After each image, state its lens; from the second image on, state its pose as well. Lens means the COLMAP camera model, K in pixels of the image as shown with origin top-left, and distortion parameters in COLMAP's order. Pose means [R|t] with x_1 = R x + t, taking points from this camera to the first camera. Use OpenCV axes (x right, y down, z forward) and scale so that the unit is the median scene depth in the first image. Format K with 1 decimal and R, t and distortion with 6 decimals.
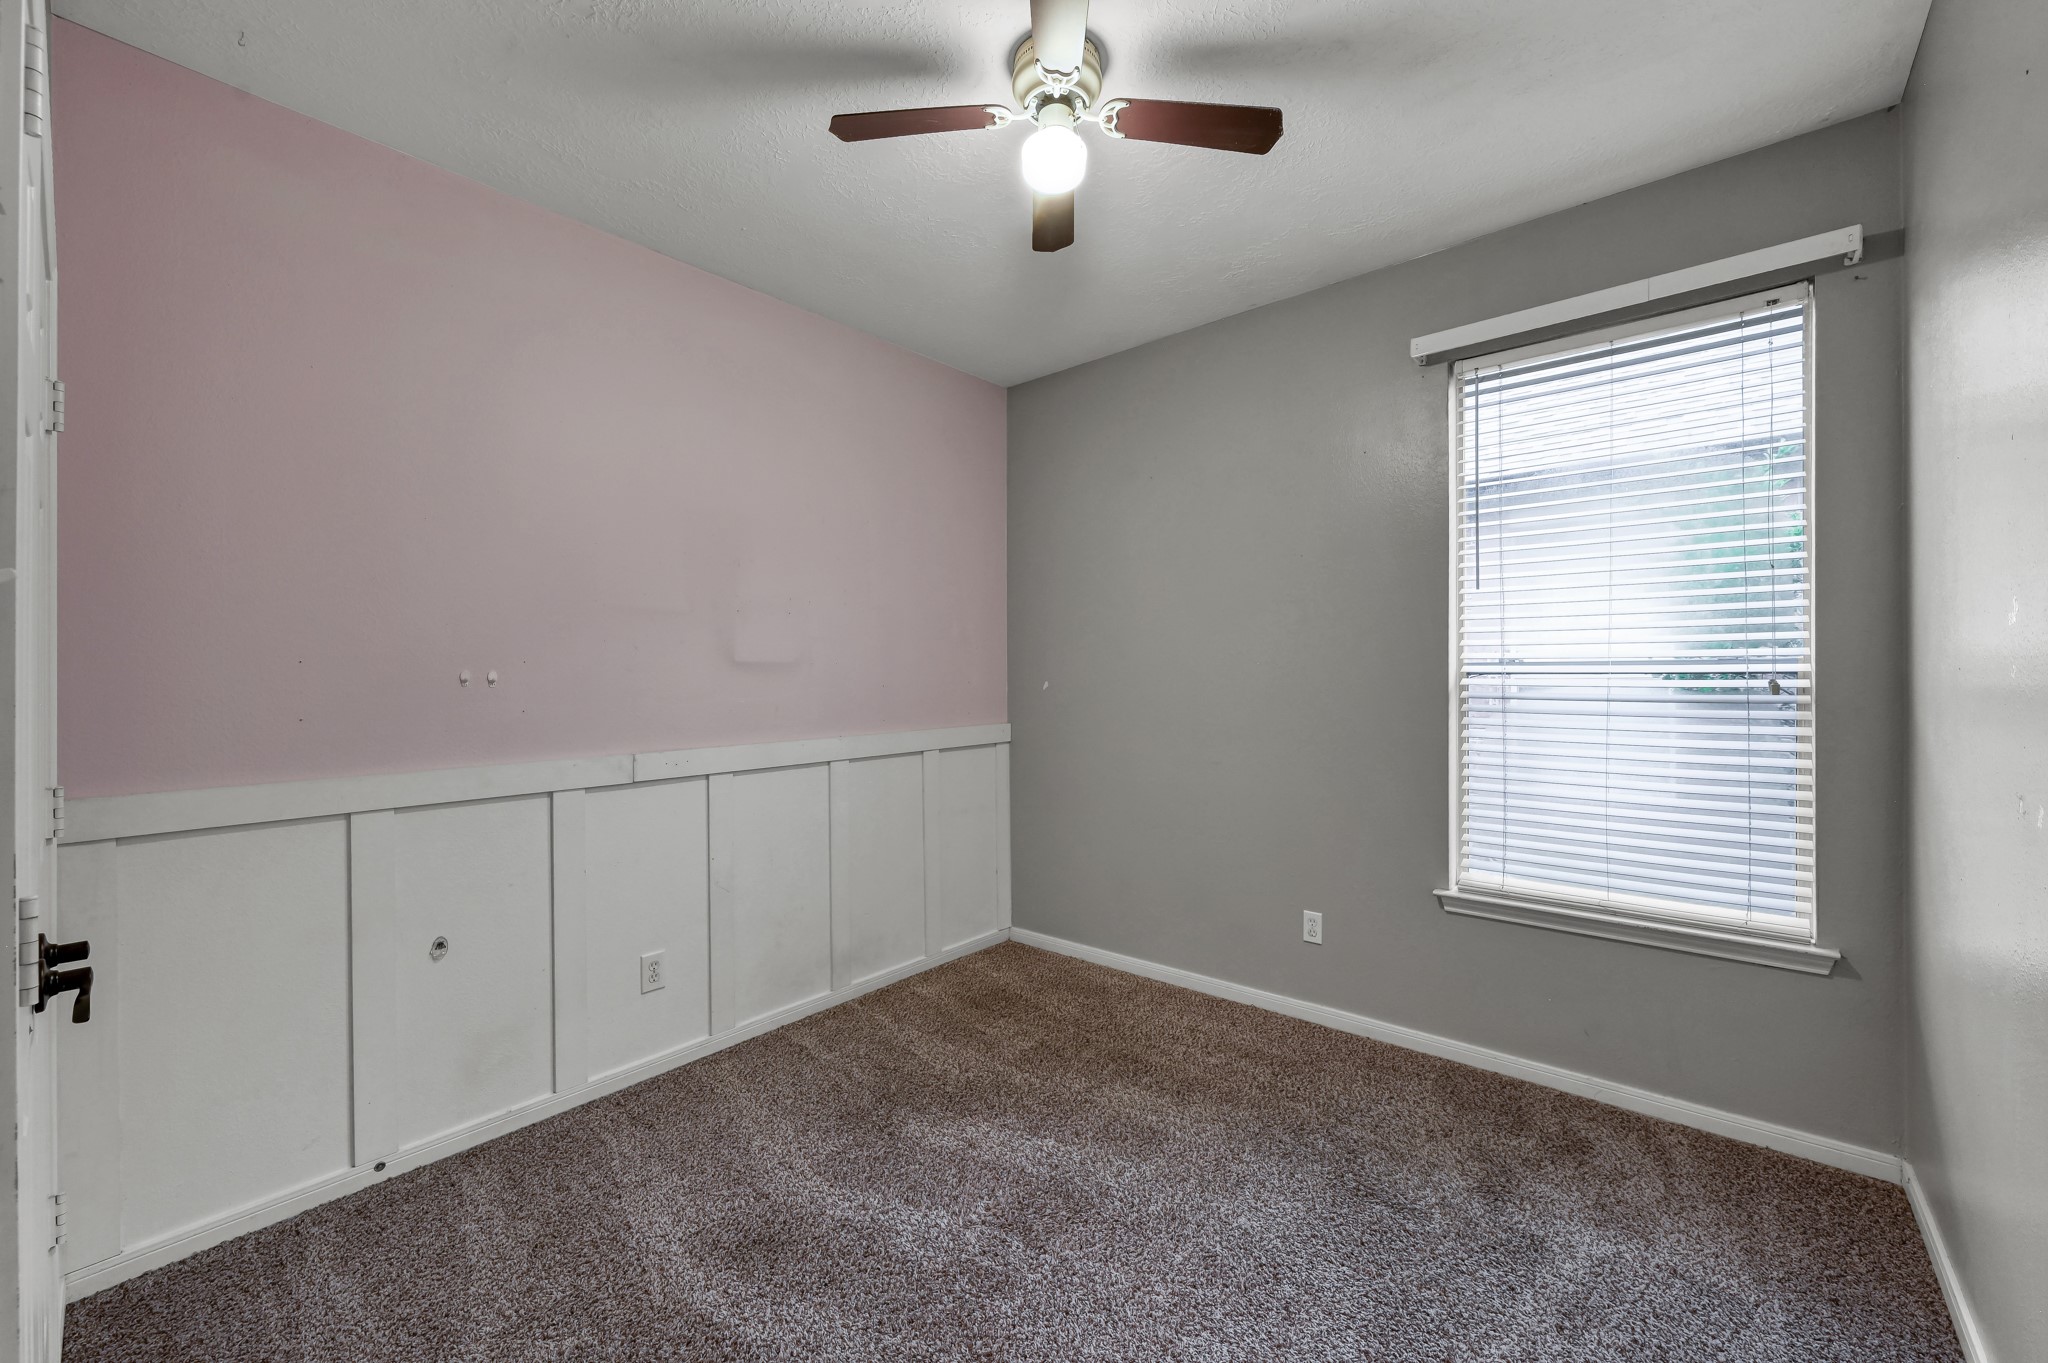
lens RADIAL K [[817.4, 0, 1025.3], [0, 817.4, 672.2], [0, 0, 1]] dist [-0.001671, -0.000068]
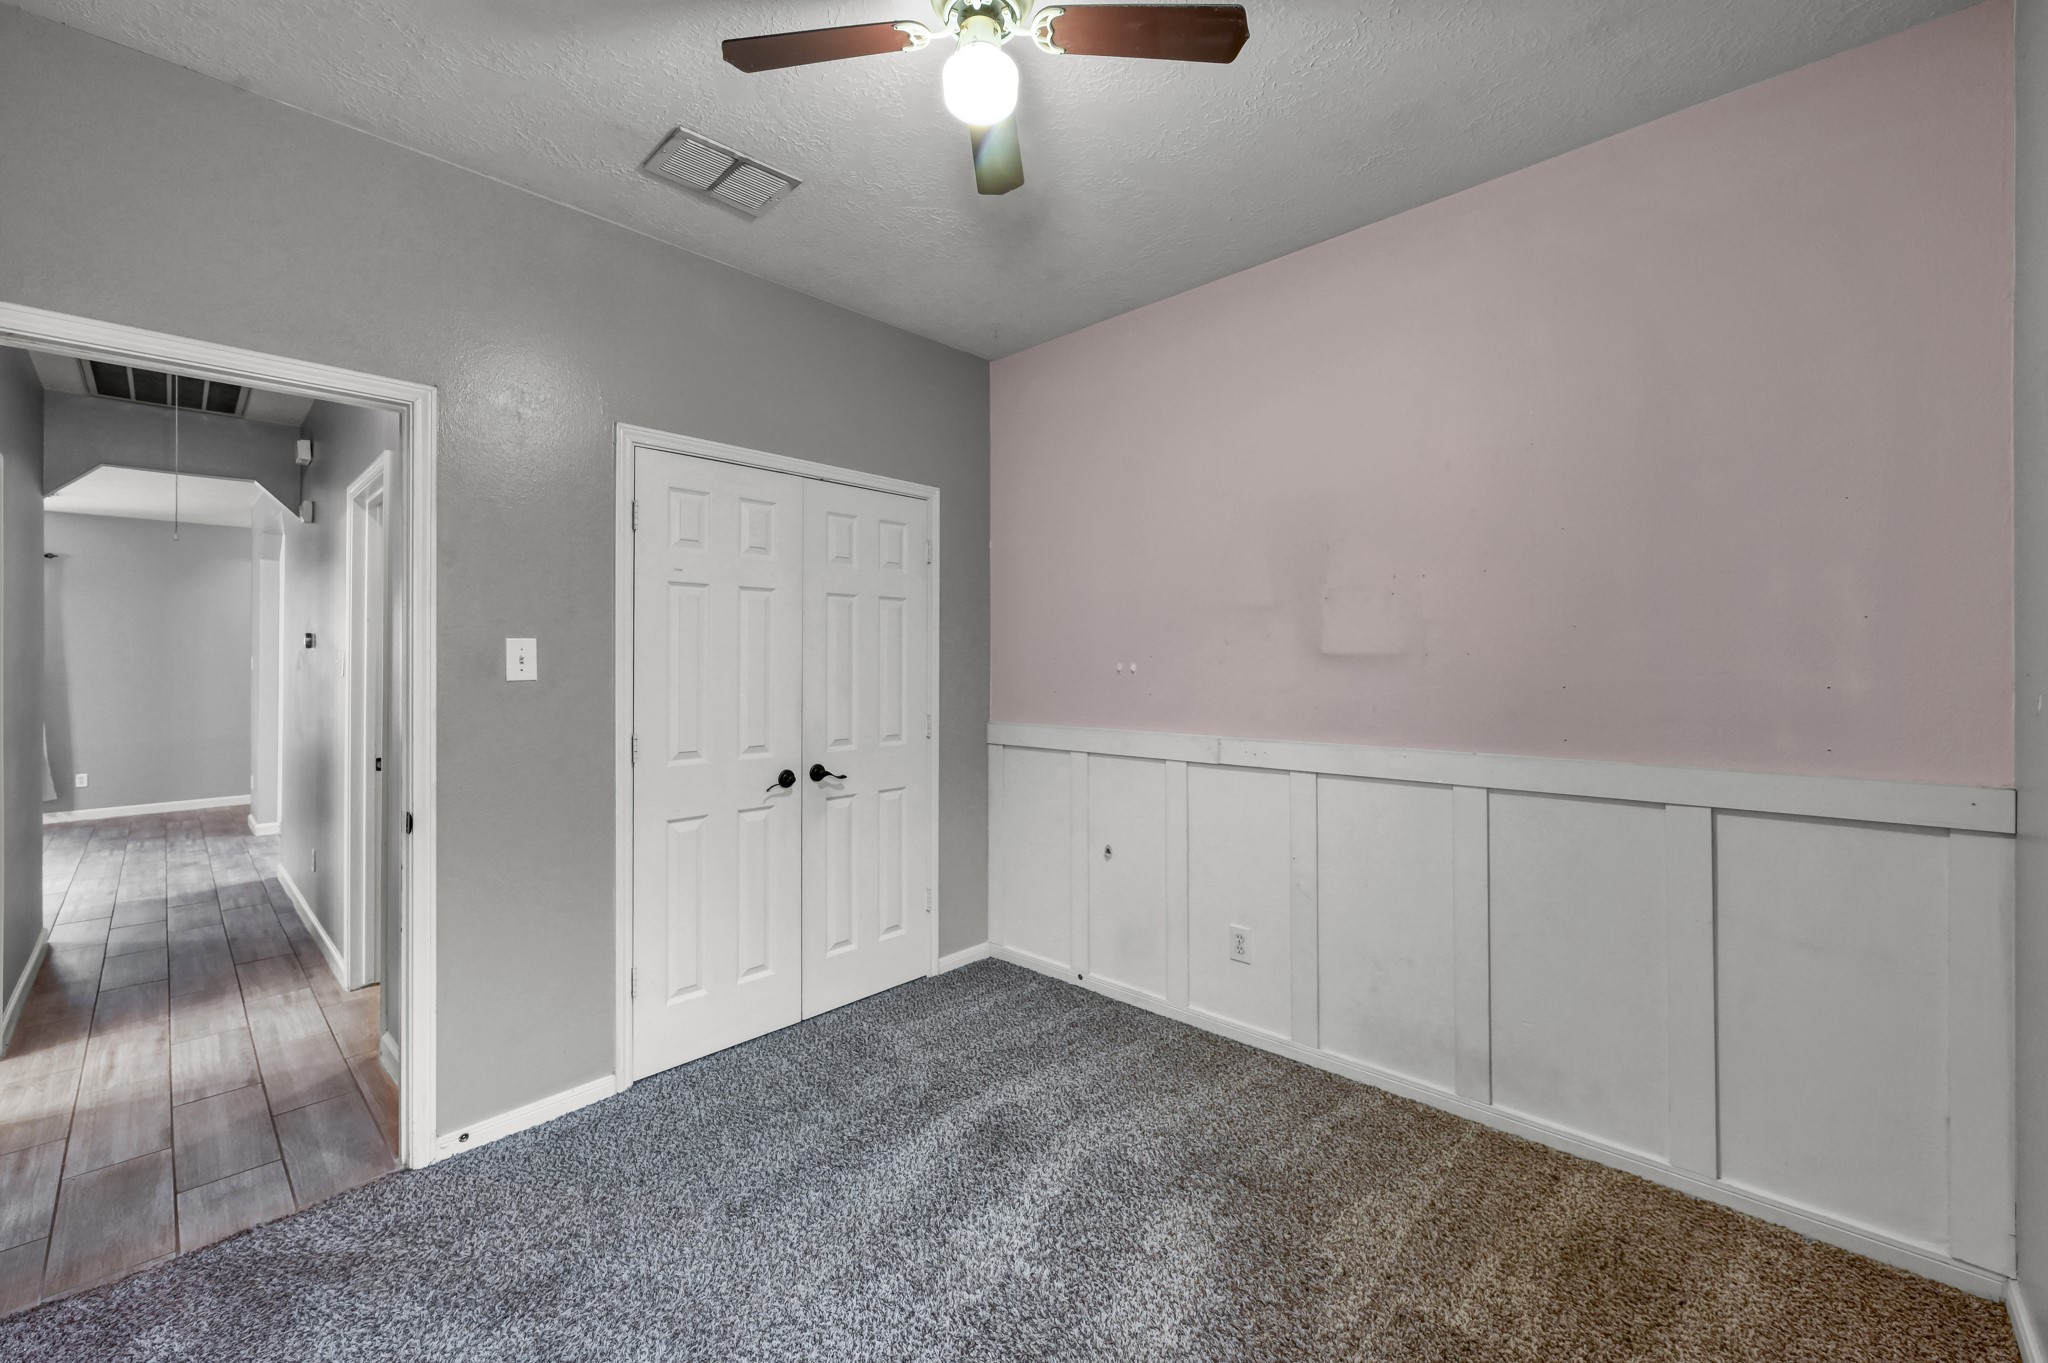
lens RADIAL K [[803.0, 0, 1027.6], [0, 803.0, 657.9], [0, 0, 1]] dist [-0.000802, -0.000094]
pose [[-0.052788, -0.007537, -0.998577, 0.608871], [0.004160, 0.999961, -0.007768, -0.002818], [0.998597, -0.004564, -0.052755, 0.768452]]
